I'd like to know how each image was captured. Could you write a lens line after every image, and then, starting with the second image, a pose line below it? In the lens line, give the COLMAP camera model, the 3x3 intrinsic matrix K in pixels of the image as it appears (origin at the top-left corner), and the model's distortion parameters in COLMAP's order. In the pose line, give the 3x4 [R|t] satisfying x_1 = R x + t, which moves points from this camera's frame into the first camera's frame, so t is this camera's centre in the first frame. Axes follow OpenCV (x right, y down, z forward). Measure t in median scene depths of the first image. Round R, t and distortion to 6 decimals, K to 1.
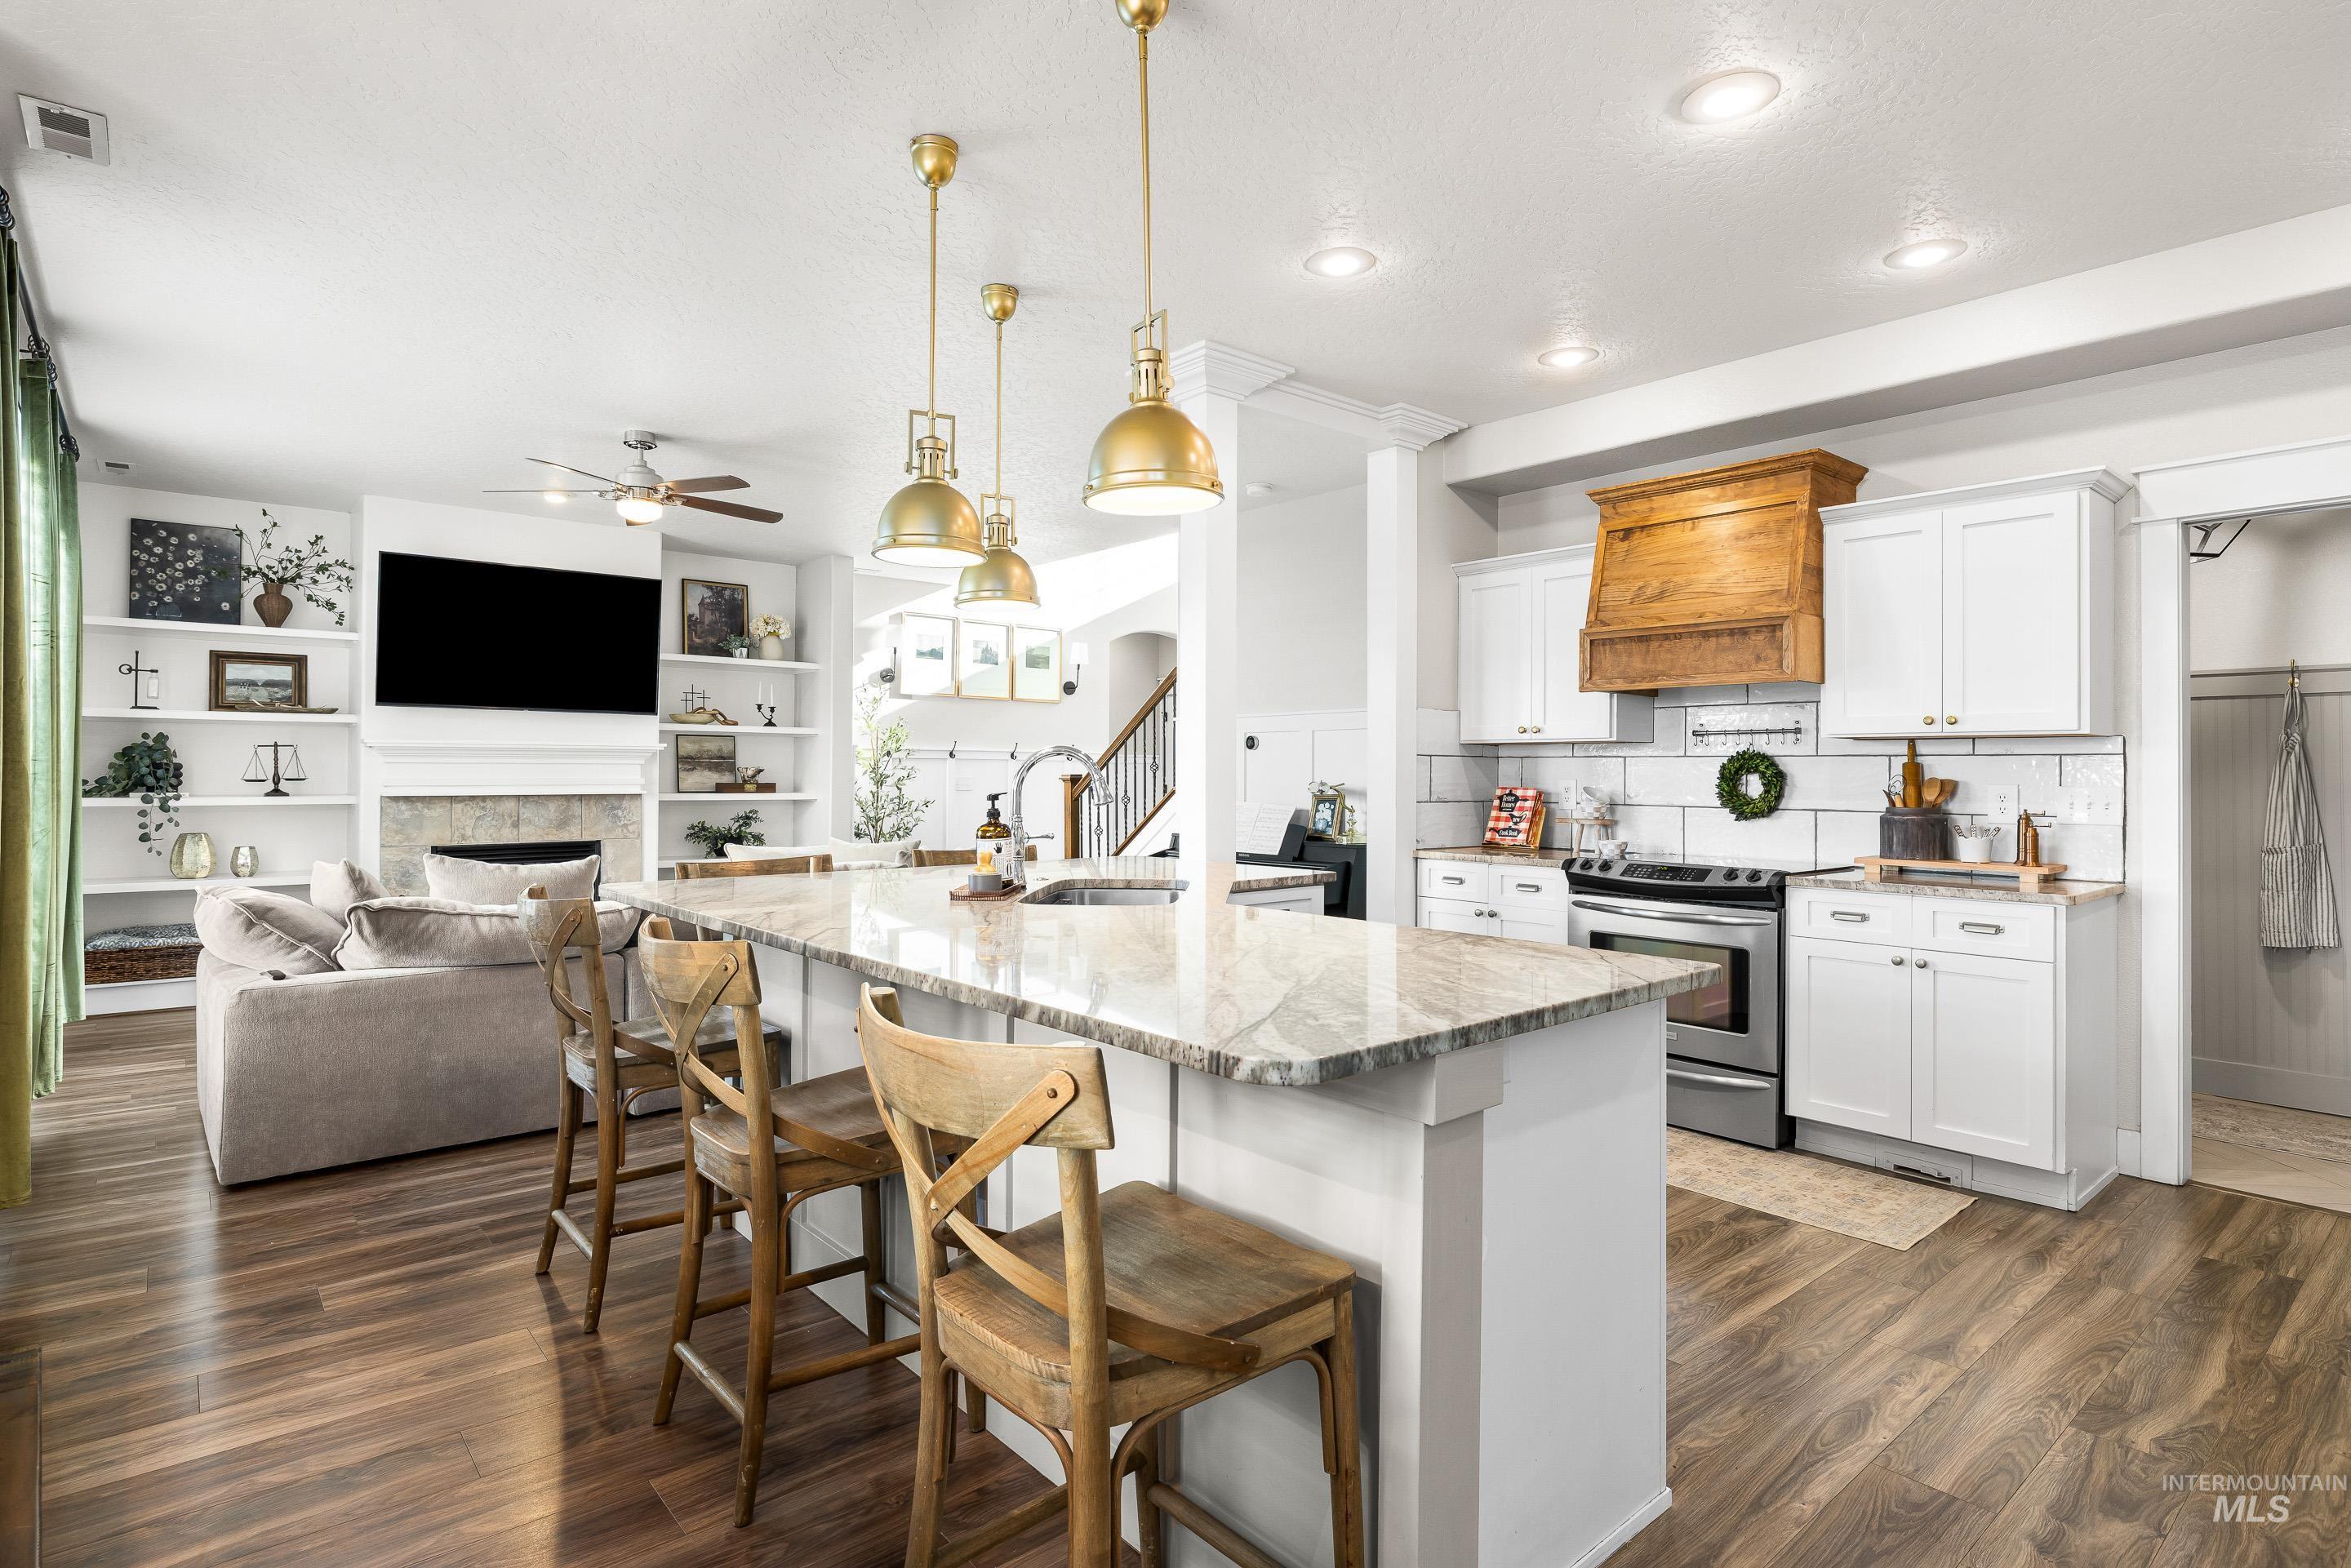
lens RADIAL K [[1183.0, 0, 1161.8], [0, 1183.0, 757.6], [0, 0, 1]] dist [-0.002720, -0.000226]
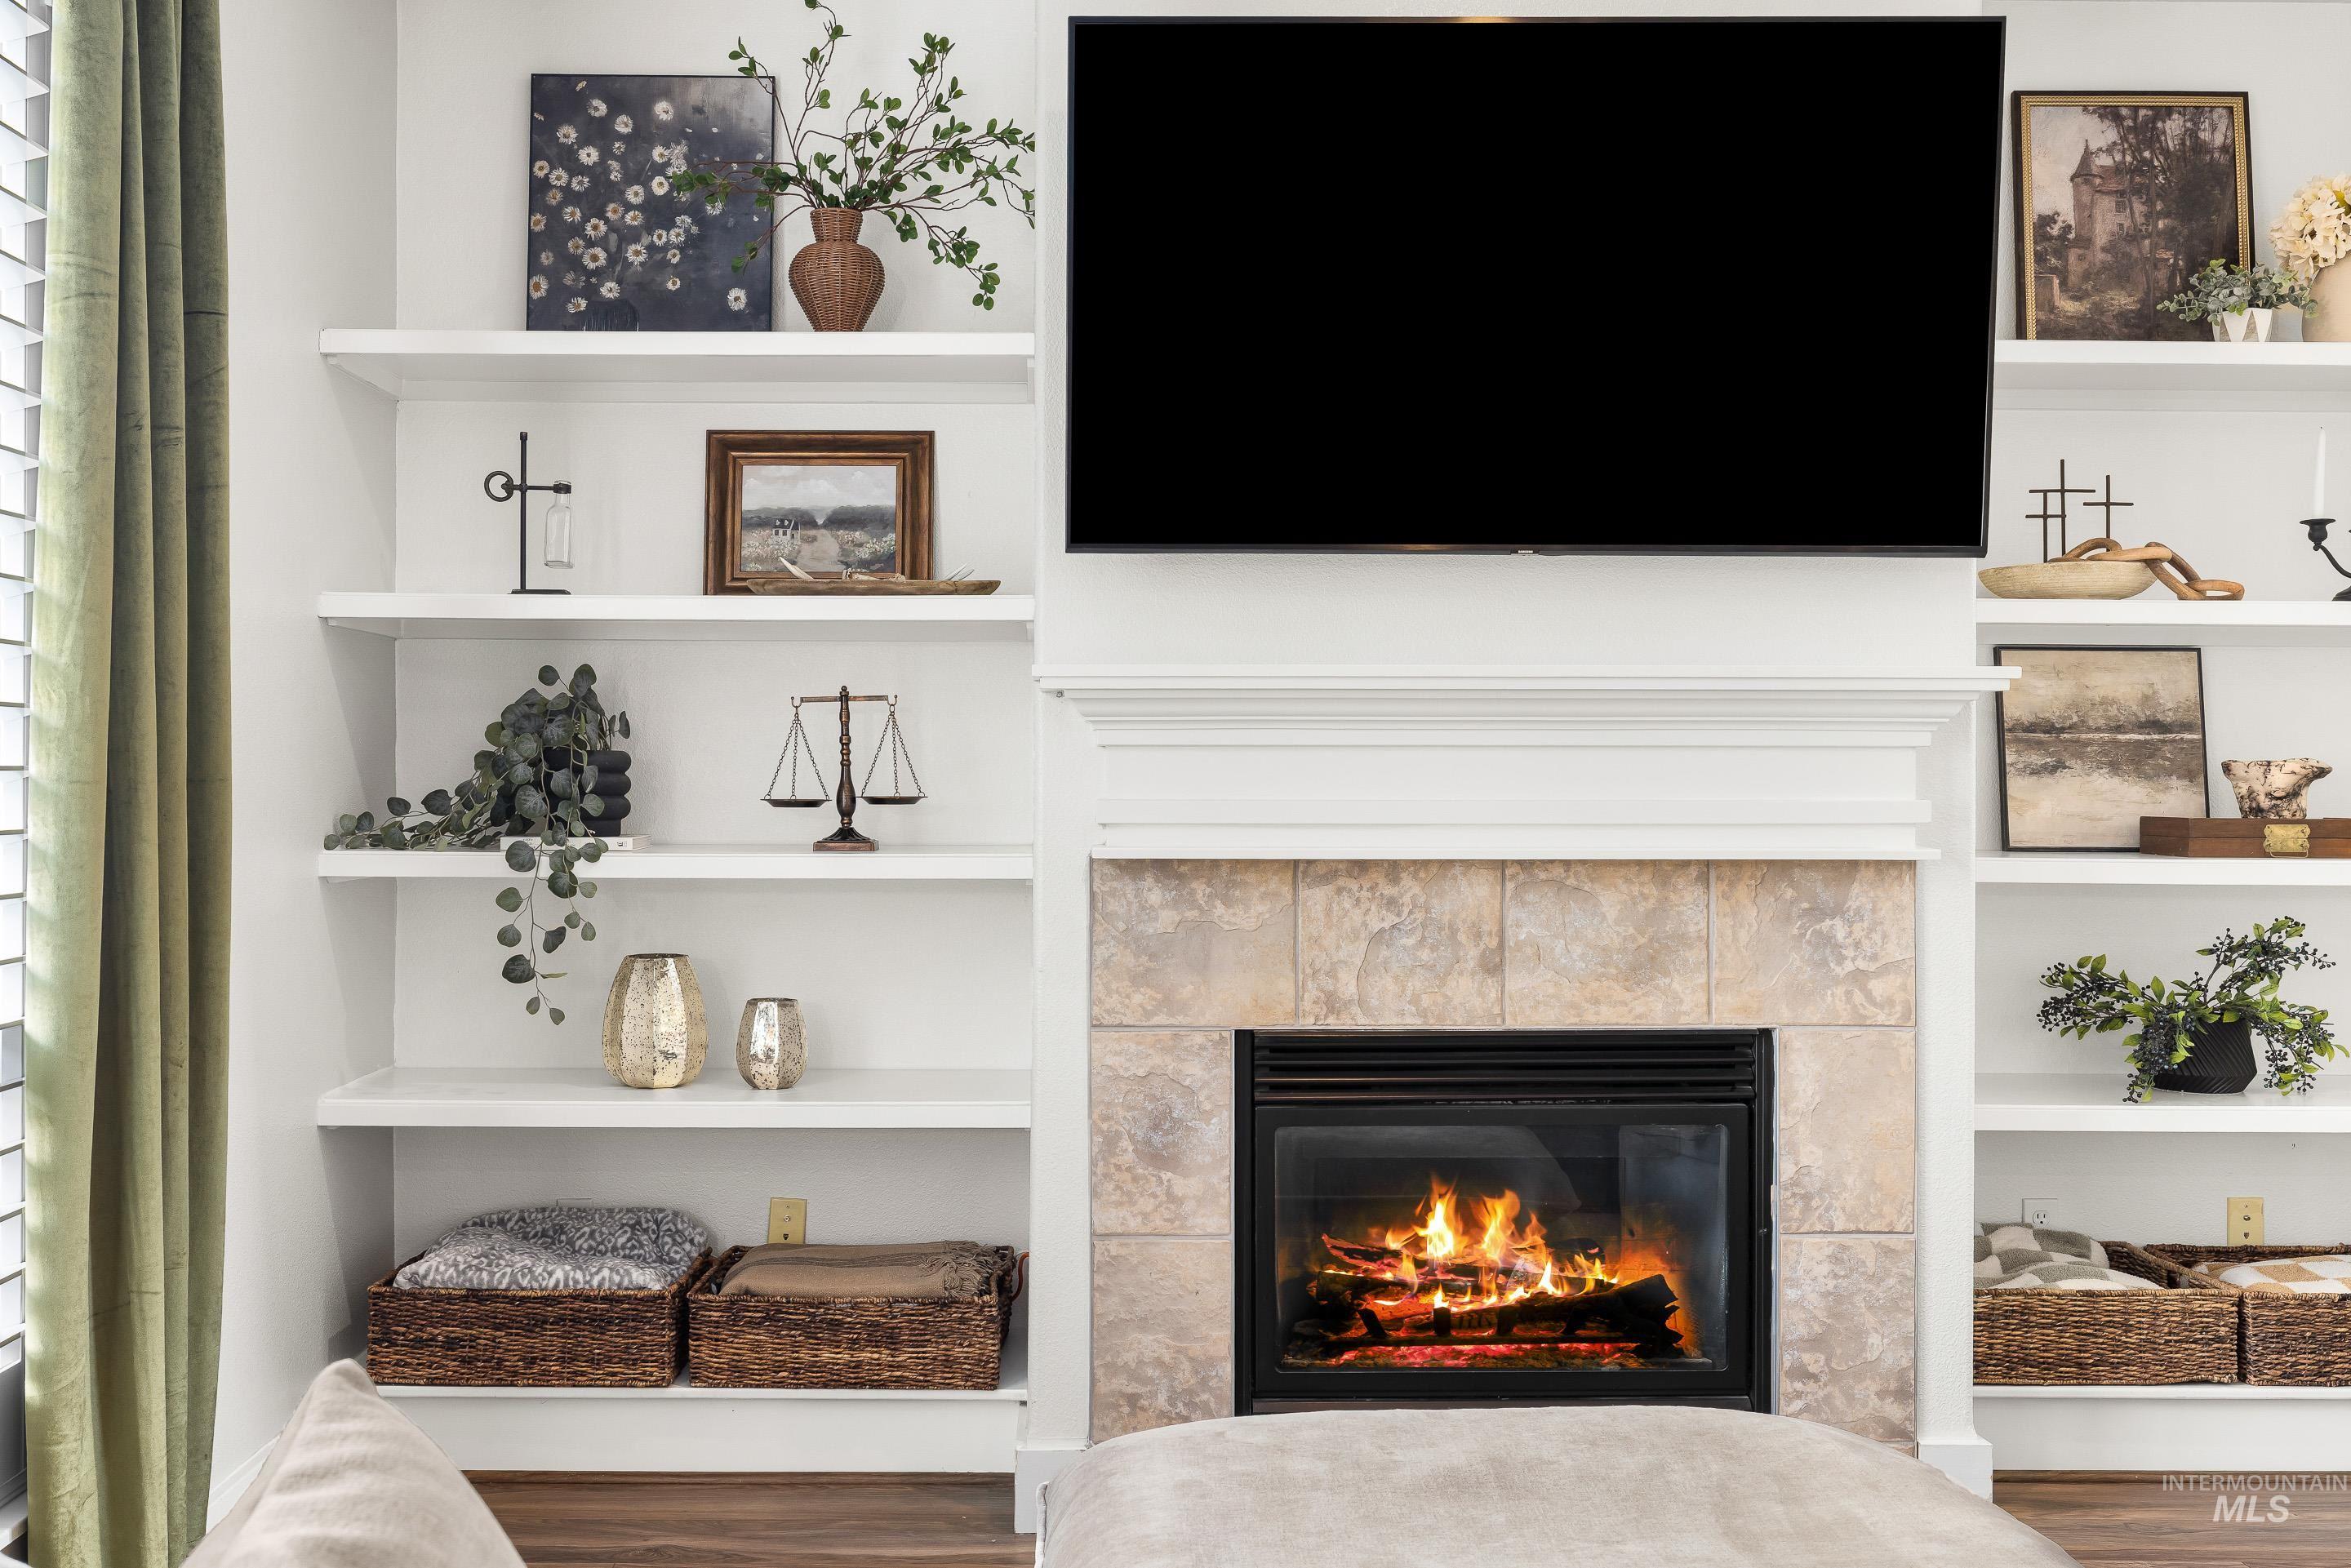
lens RADIAL K [[2137.1, 0, 1074.6], [0, 2137.1, 784.0], [0, 0, 1]] dist [0.001344, 0.008374]
pose [[0.774401, 0.001277, -0.632694, -0.317571], [0.007705, 0.999905, 0.011449, 0.007584], [0.632648, -0.013741, 0.774317, 0.571853]]
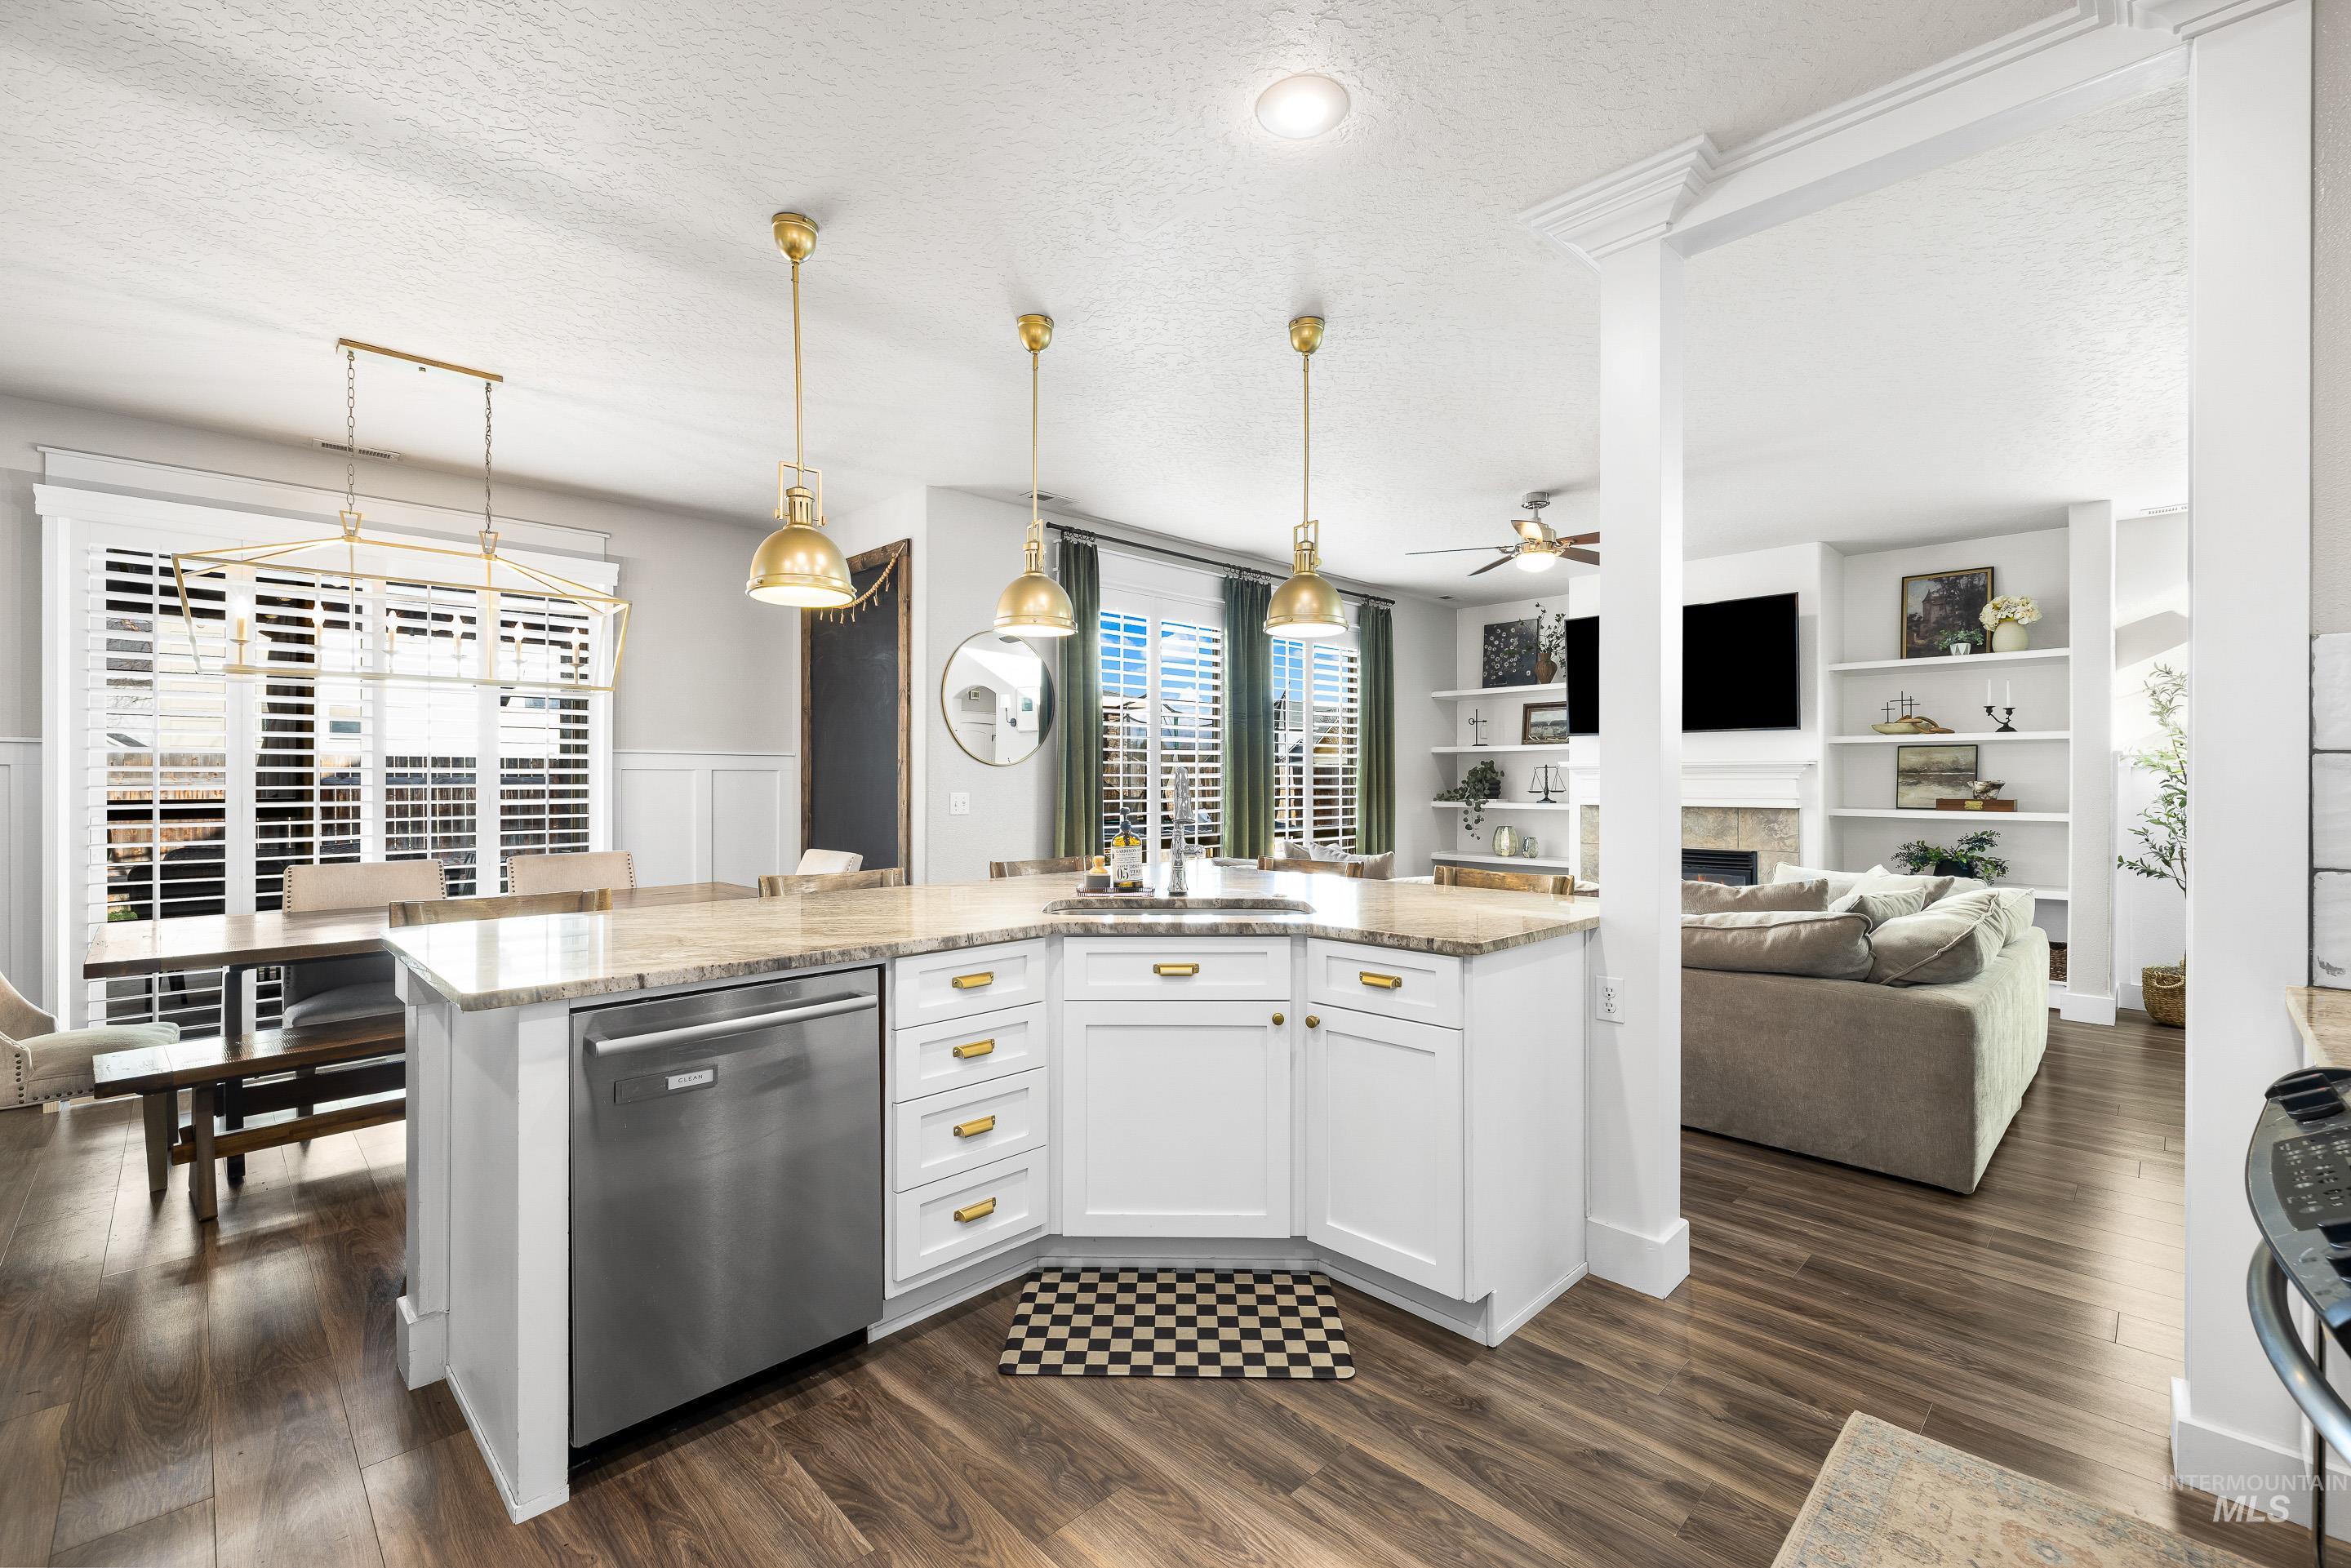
lens RADIAL K [[991.8, 0, 1172.2], [0, 991.8, 777.0], [0, 0, 1]] dist [-0.000020, -0.000153]
pose [[0.083863, -0.005700, -0.996461, 0.396228], [0.013791, 0.999895, -0.004559, 0.000685], [0.996382, -0.013360, 0.083933, 0.450537]]
